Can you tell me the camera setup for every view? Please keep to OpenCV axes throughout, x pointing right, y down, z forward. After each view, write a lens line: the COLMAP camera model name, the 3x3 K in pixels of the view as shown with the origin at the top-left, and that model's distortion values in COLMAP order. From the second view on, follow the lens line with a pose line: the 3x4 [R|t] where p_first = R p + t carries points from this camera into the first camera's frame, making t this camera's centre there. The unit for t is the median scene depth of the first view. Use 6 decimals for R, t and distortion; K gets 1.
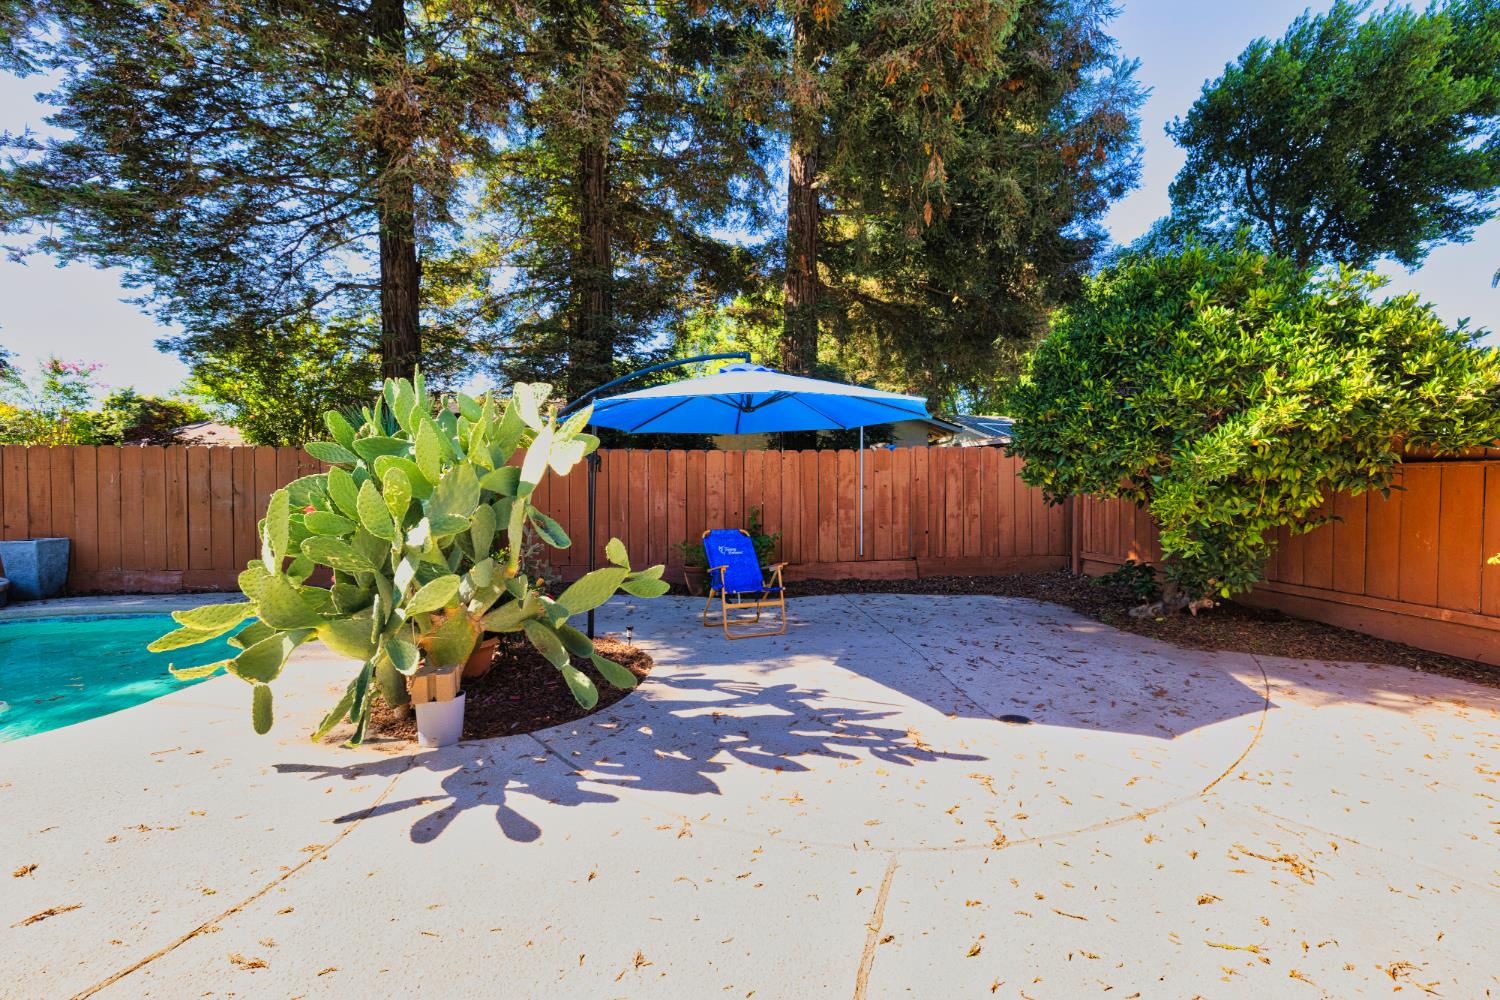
lens RADIAL K [[634.1, 0, 749.8], [0, 634.1, 501.6], [0, 0, 1]] dist [0.000905, -0.000820]
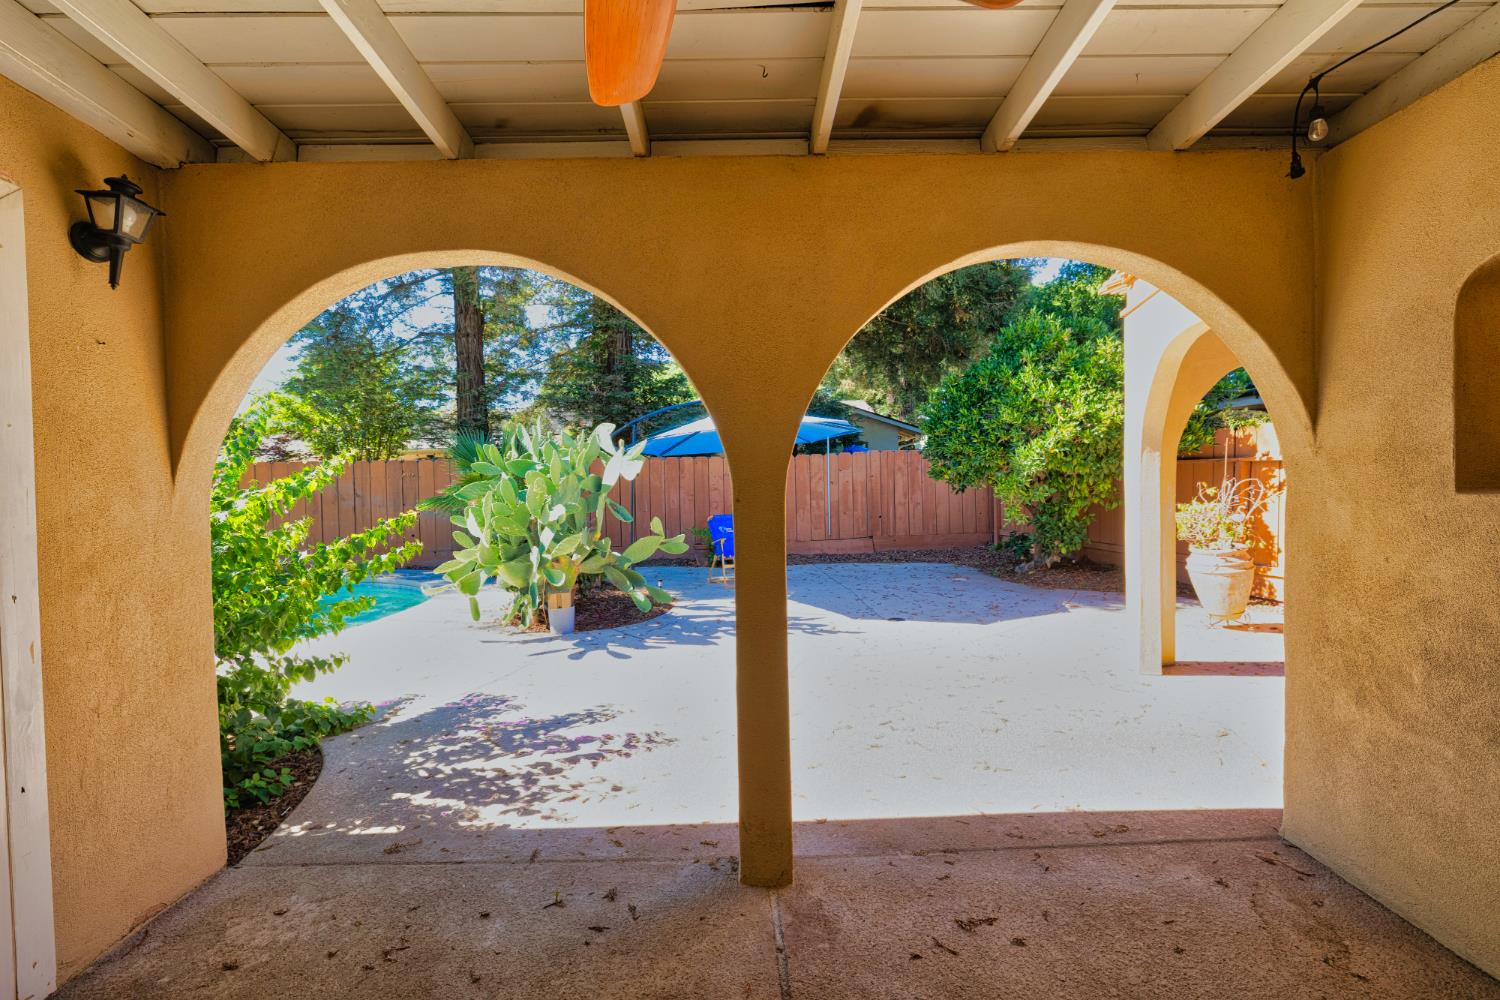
lens RADIAL K [[634.1, 0, 751.3], [0, 634.1, 500.9], [0, 0, 1]] dist [0.000905, -0.000820]
pose [[0.999831, -0.018354, -0.001249, 0.037995], [0.018359, 0.999823, 0.004150, 0.012664], [0.001172, -0.004172, 0.999991, -0.620727]]
